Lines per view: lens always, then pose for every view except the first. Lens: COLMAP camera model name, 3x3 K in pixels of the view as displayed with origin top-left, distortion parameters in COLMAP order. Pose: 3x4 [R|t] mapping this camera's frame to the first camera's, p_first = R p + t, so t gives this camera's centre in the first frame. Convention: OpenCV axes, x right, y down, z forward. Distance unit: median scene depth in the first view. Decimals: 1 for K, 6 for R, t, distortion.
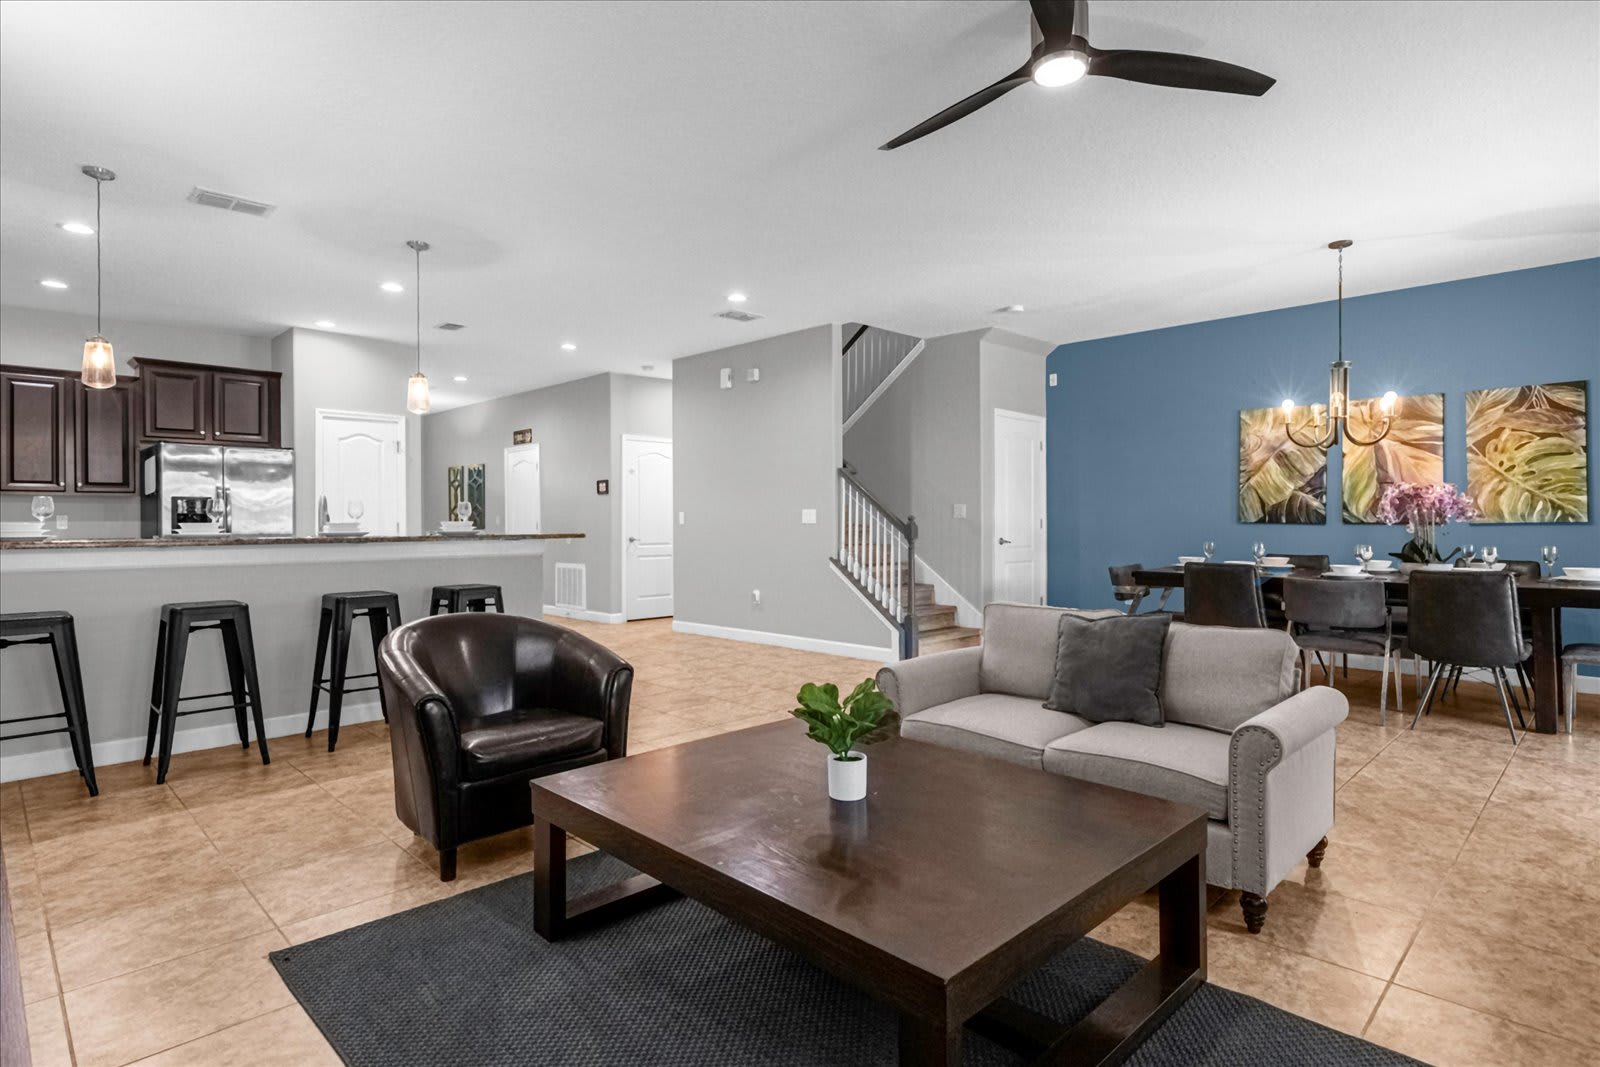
lens RADIAL K [[828.5, 0, 796.8], [0, 828.5, 525.7], [0, 0, 1]] dist [-0.000080, -0.000178]
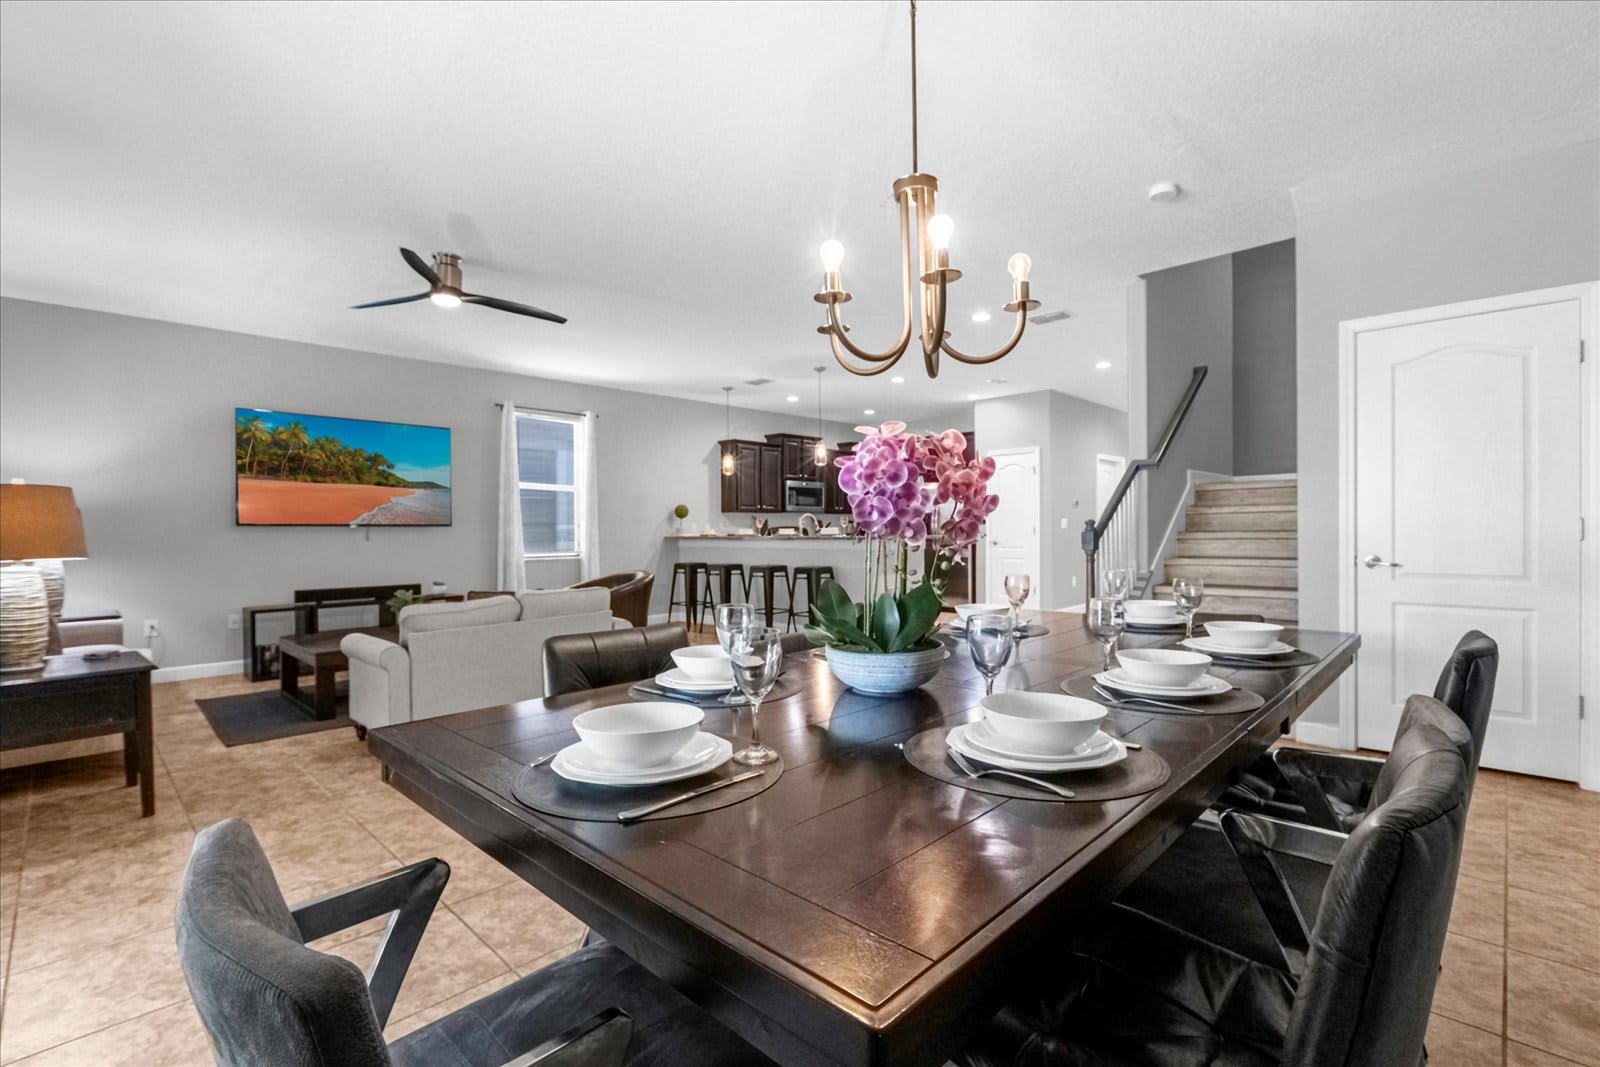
lens RADIAL K [[709.7, 0, 794.7], [0, 709.7, 535.4], [0, 0, 1]] dist [-0.005697, -0.000183]
pose [[0.027710, 0.010351, -0.999562, 1.702468], [0.002432, 0.999943, 0.010422, -0.008672], [0.999613, -0.002720, 0.027683, 1.506430]]
